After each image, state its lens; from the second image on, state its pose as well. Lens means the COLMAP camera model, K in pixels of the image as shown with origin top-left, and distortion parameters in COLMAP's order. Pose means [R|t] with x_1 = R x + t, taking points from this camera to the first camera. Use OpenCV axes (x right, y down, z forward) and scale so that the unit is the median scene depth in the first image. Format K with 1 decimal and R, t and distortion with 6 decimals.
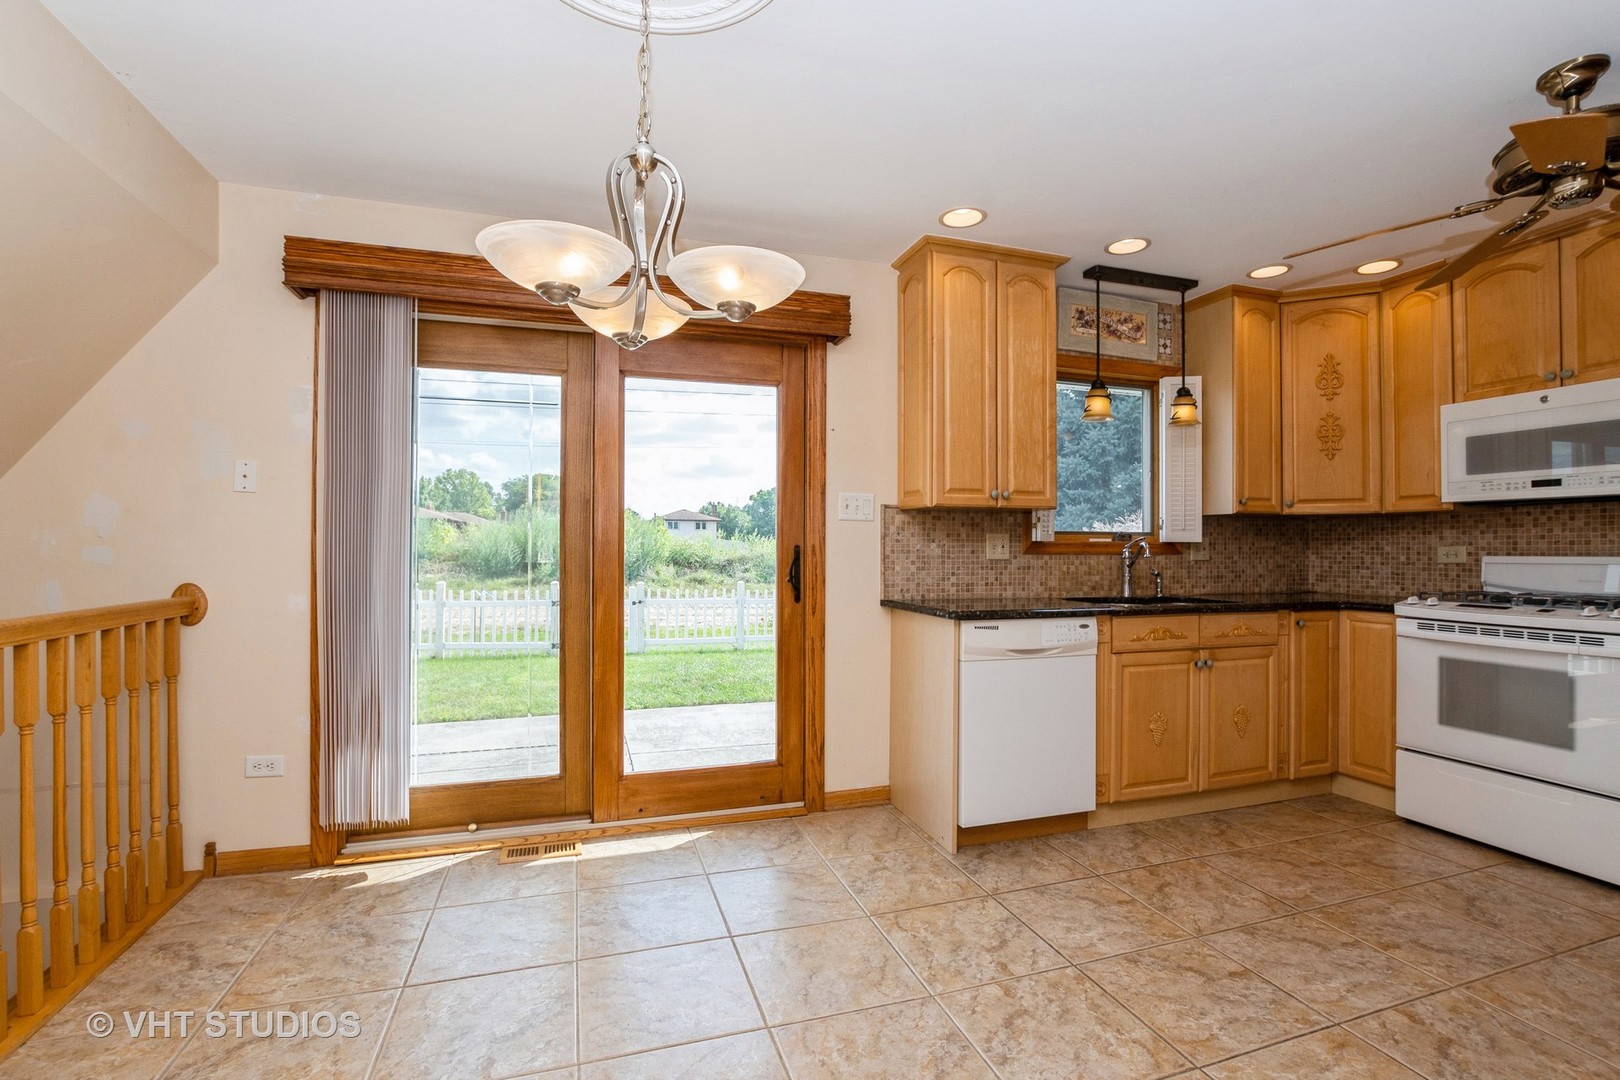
lens RADIAL K [[744.2, 0, 819.7], [0, 744.2, 565.9], [0, 0, 1]] dist [-0.032081, 0.000799]
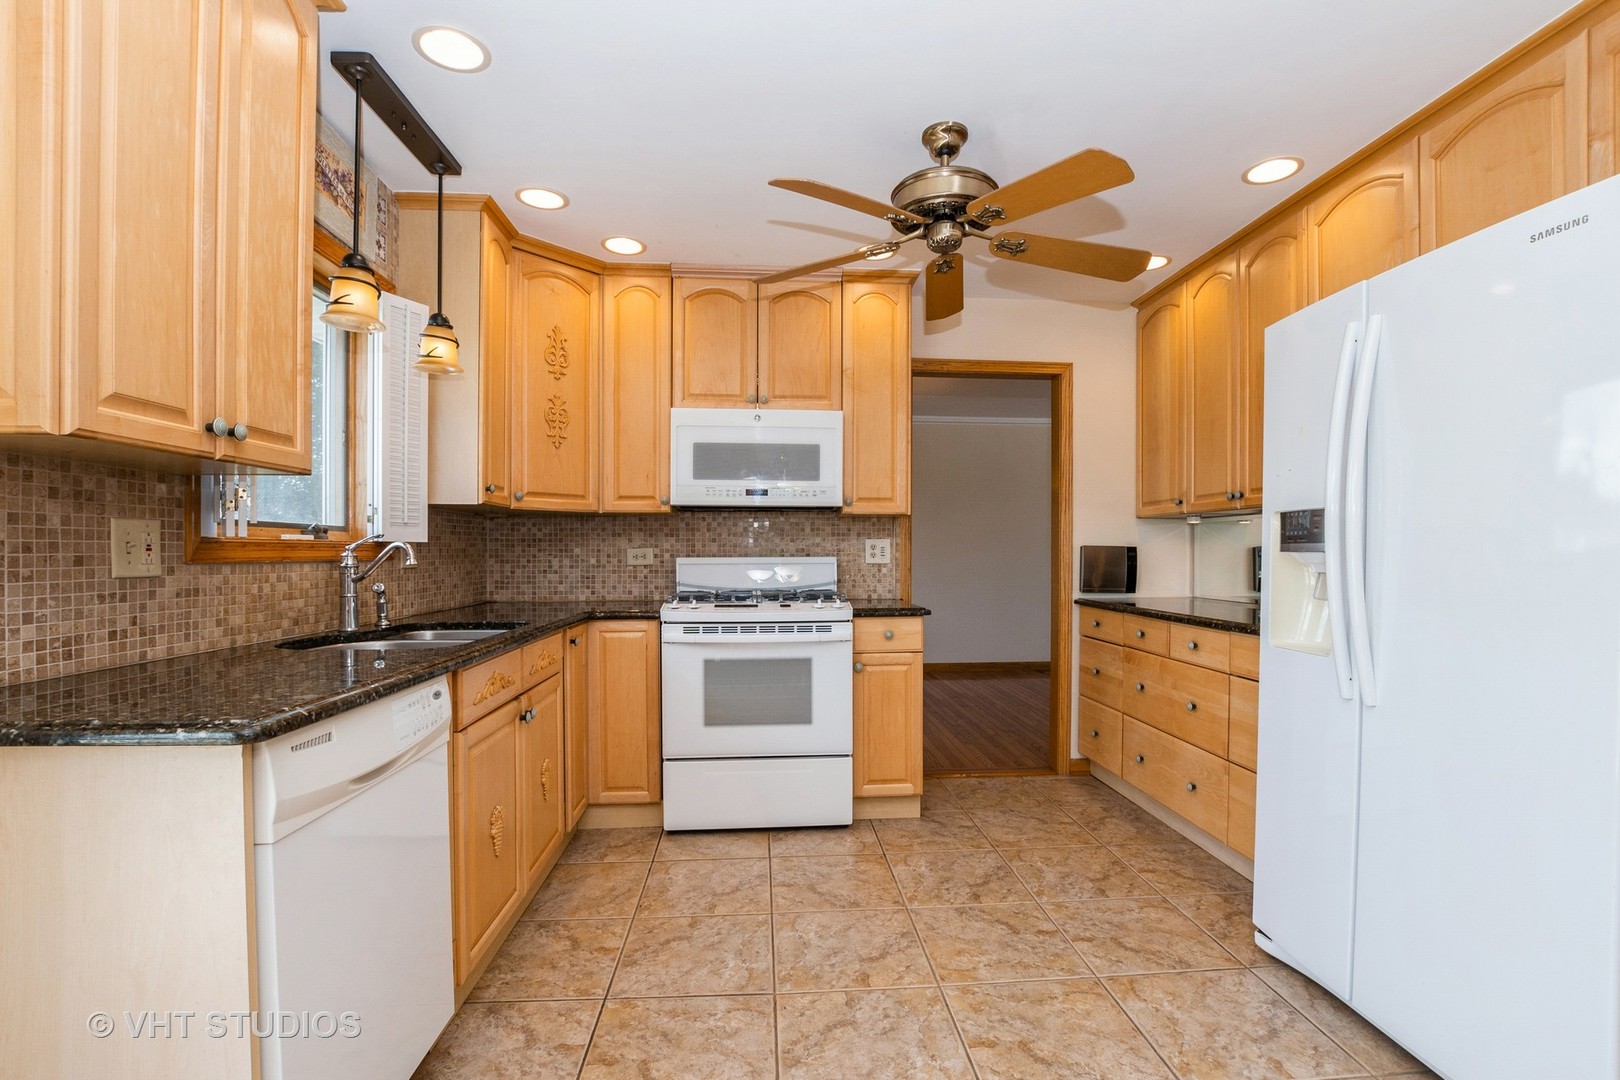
lens RADIAL K [[744.2, 0, 819.7], [0, 744.2, 565.9], [0, 0, 1]] dist [-0.032081, 0.000799]
pose [[0.241993, -0.020468, 0.970062, -0.087418], [0.023198, 0.999614, 0.015304, -0.013509], [-0.970001, 0.018800, 0.242374, 0.534454]]
